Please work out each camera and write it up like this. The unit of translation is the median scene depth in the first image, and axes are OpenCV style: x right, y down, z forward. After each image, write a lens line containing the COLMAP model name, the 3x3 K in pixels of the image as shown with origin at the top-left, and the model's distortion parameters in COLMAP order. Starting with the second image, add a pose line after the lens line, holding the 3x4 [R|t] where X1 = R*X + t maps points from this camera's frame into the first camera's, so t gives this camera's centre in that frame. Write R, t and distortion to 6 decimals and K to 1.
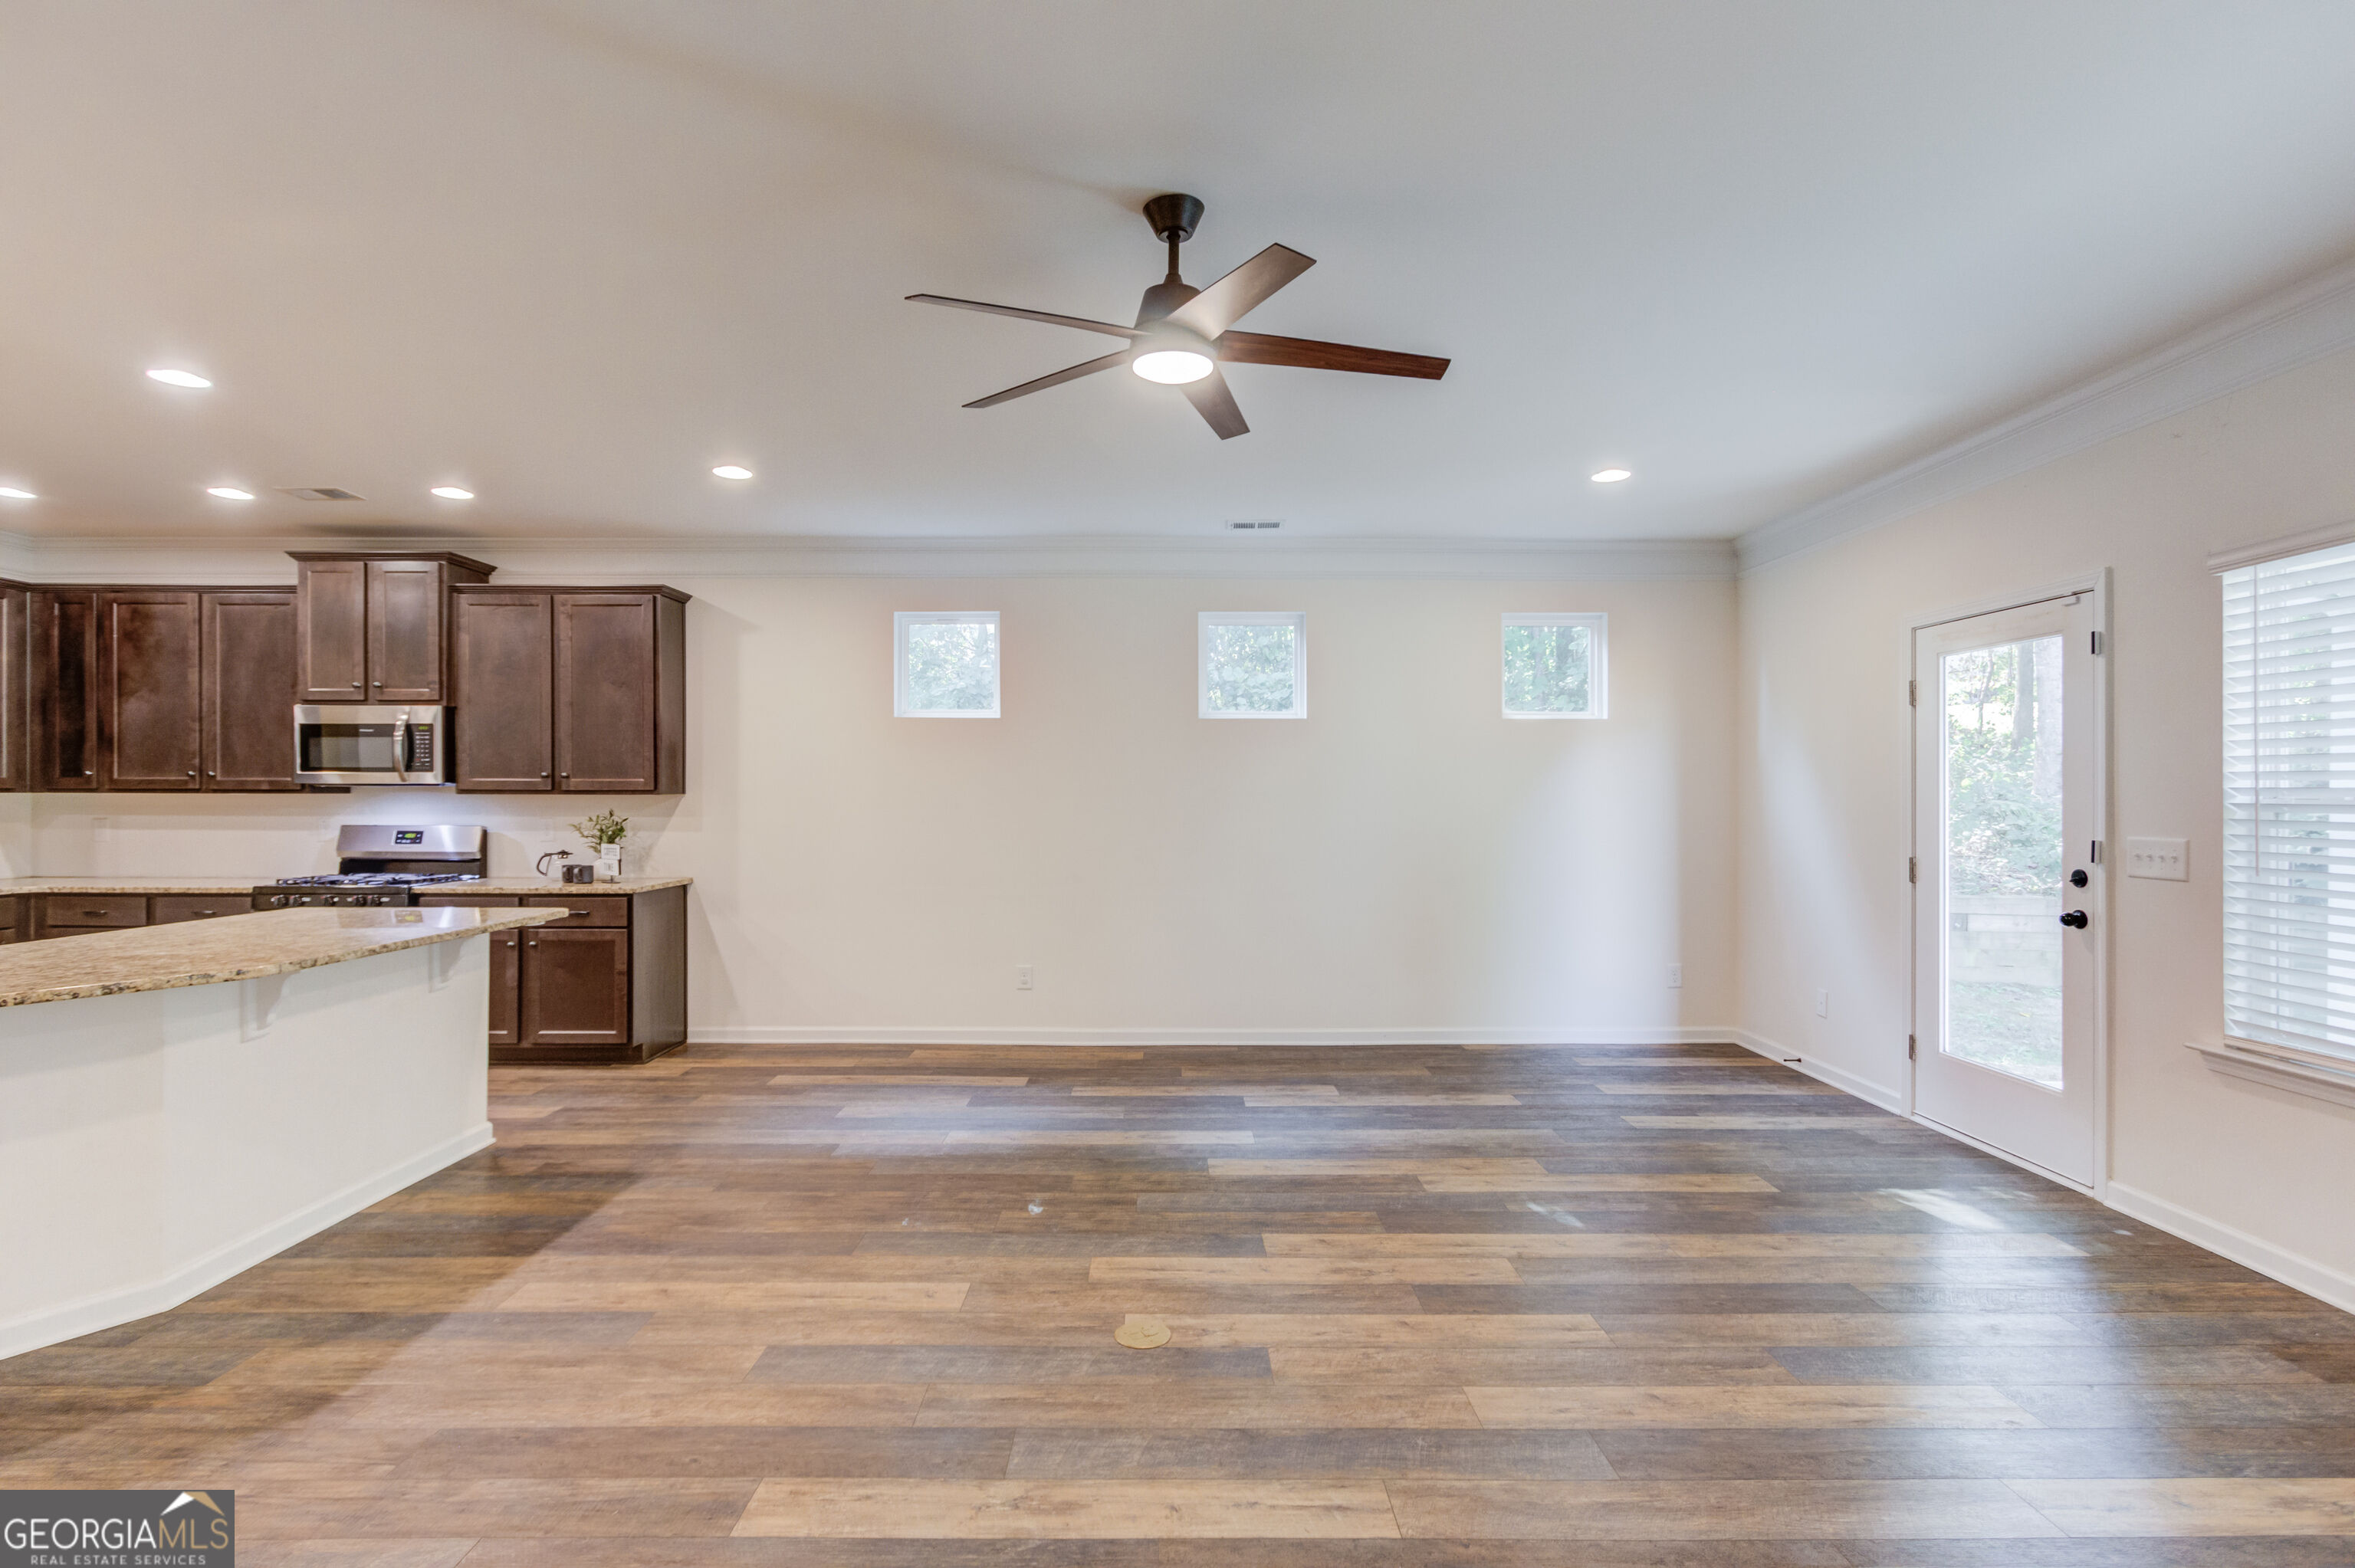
lens RADIAL K [[1132.4, 0, 1177.2], [0, 1132.4, 789.0], [0, 0, 1]] dist [-0.015357, 0.007959]
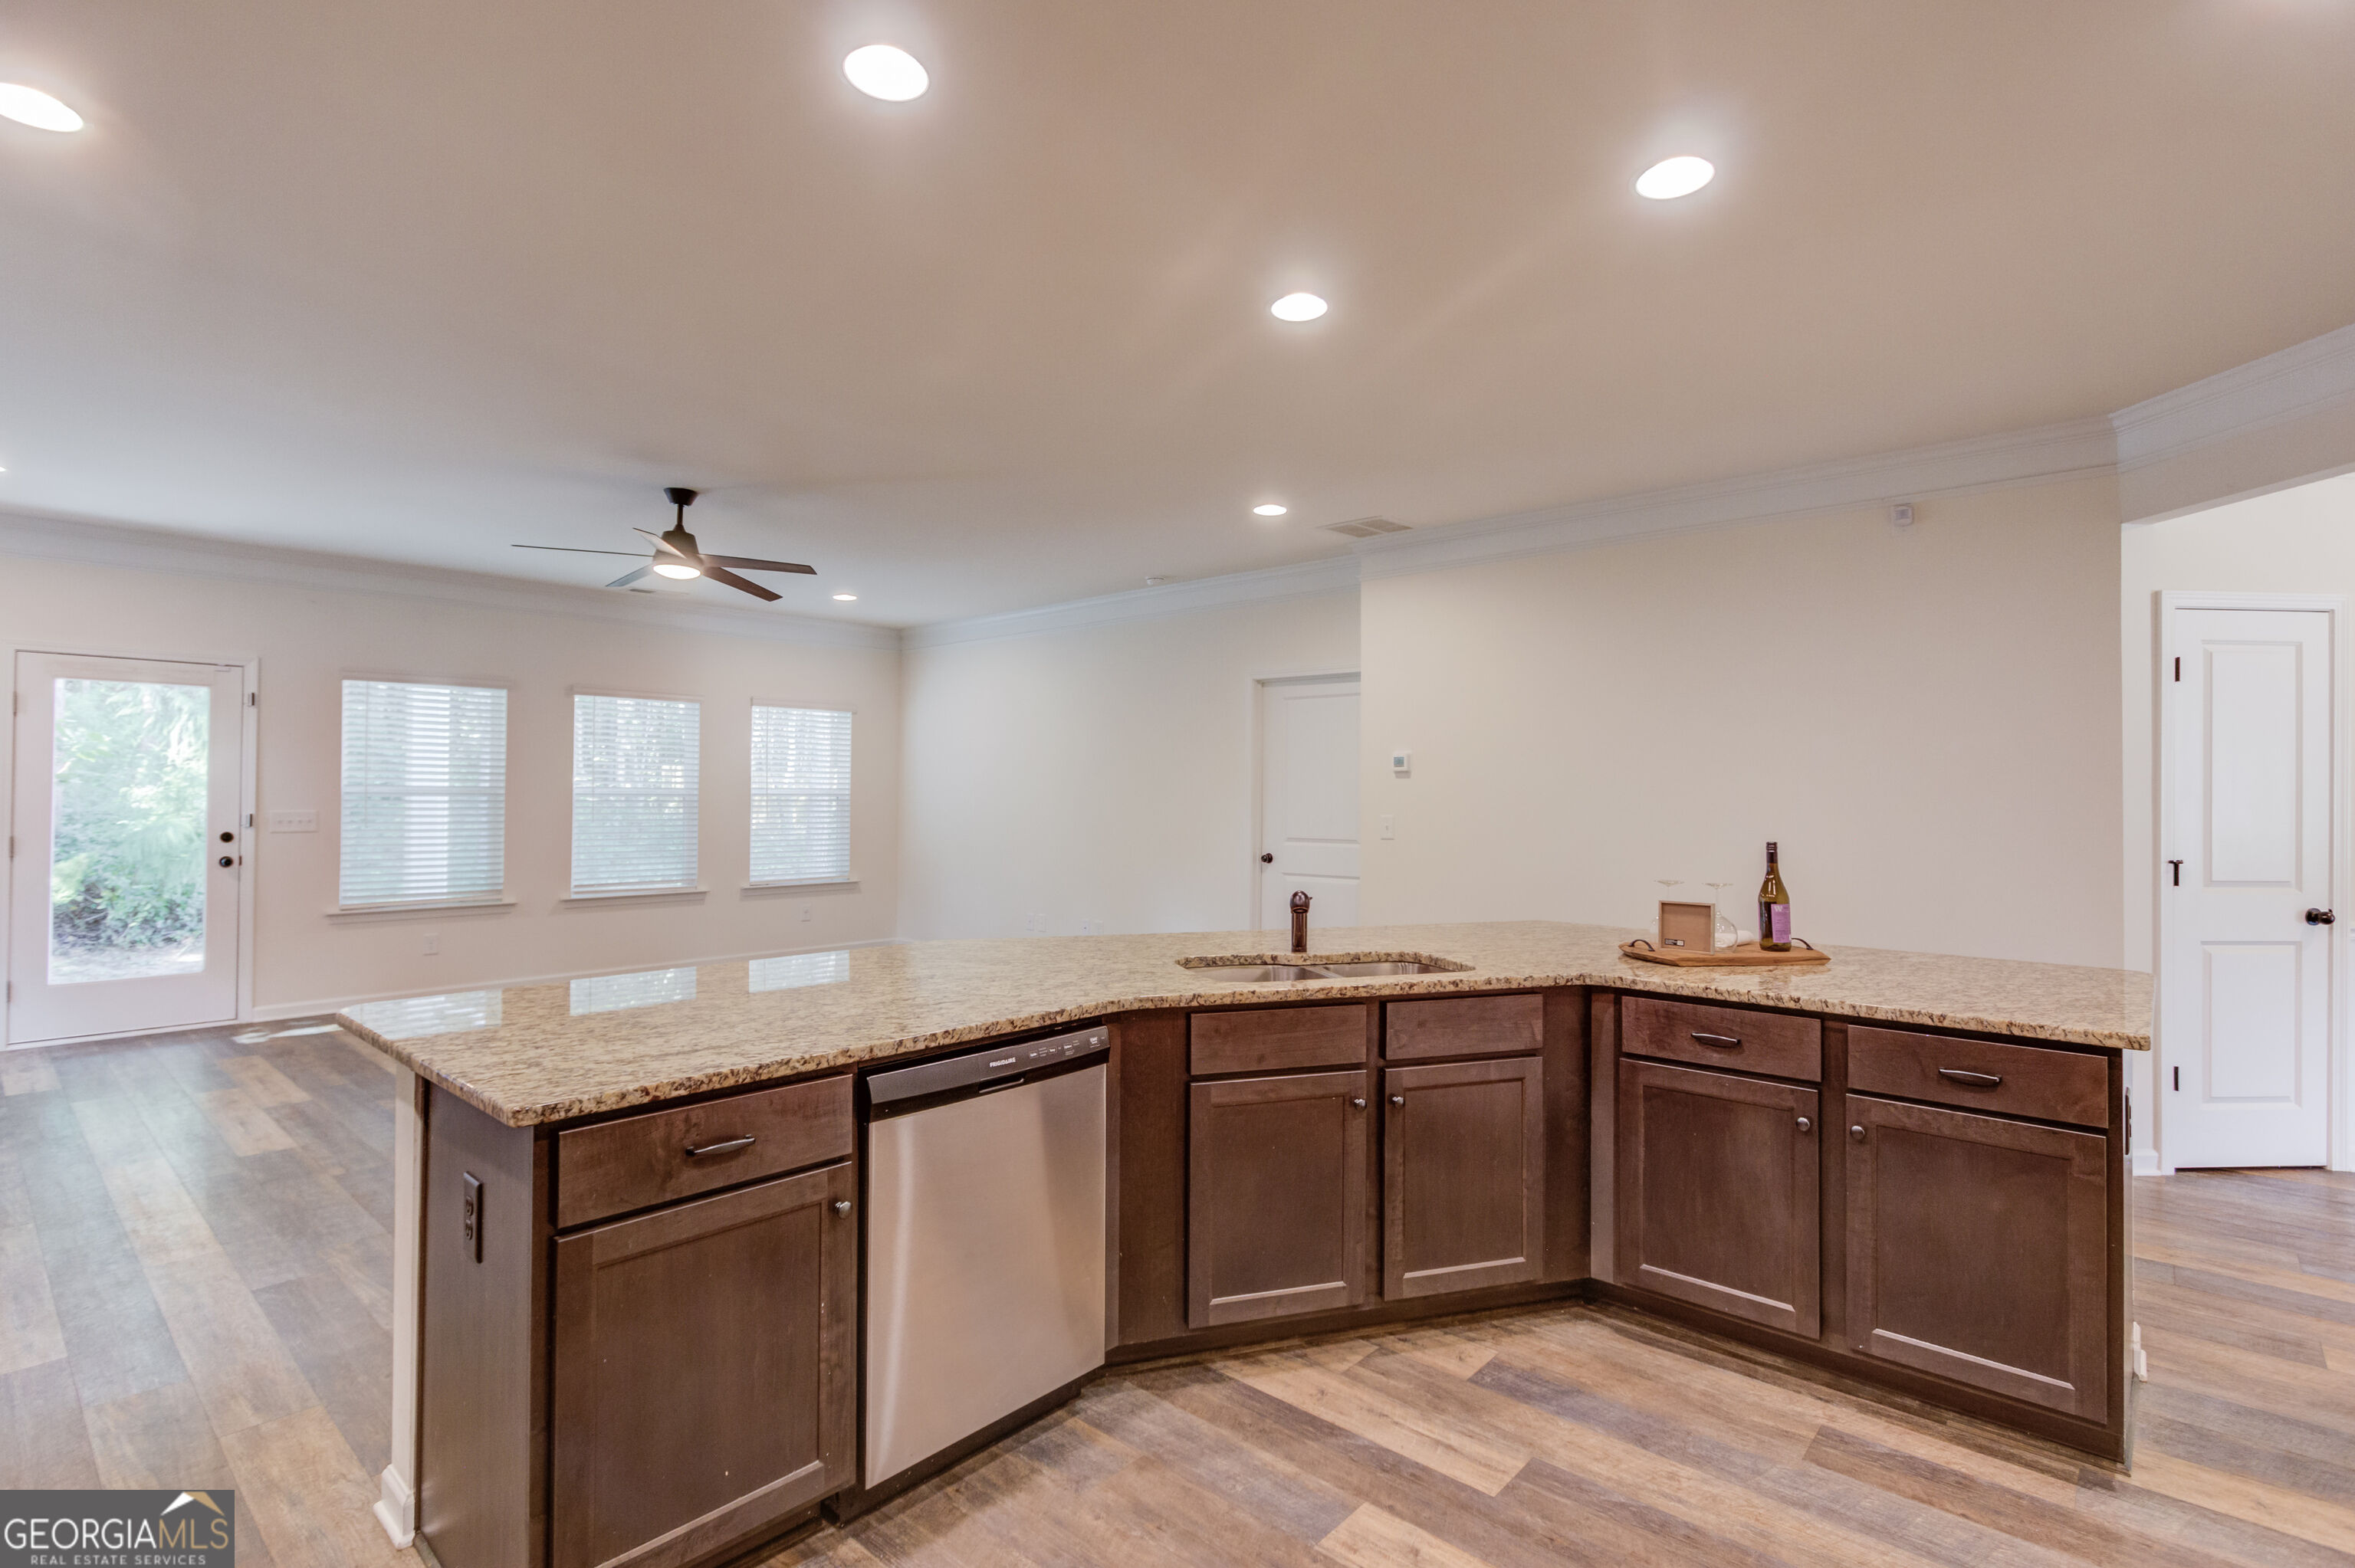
lens RADIAL K [[1132.4, 0, 1153.4], [0, 1132.4, 762.2], [0, 0, 1]] dist [-0.015357, 0.007959]
pose [[-0.728669, 0.011865, 0.684763, -1.191069], [-0.012871, 0.999436, -0.031013, 0.001929], [-0.684745, -0.031412, -0.728105, 1.143713]]
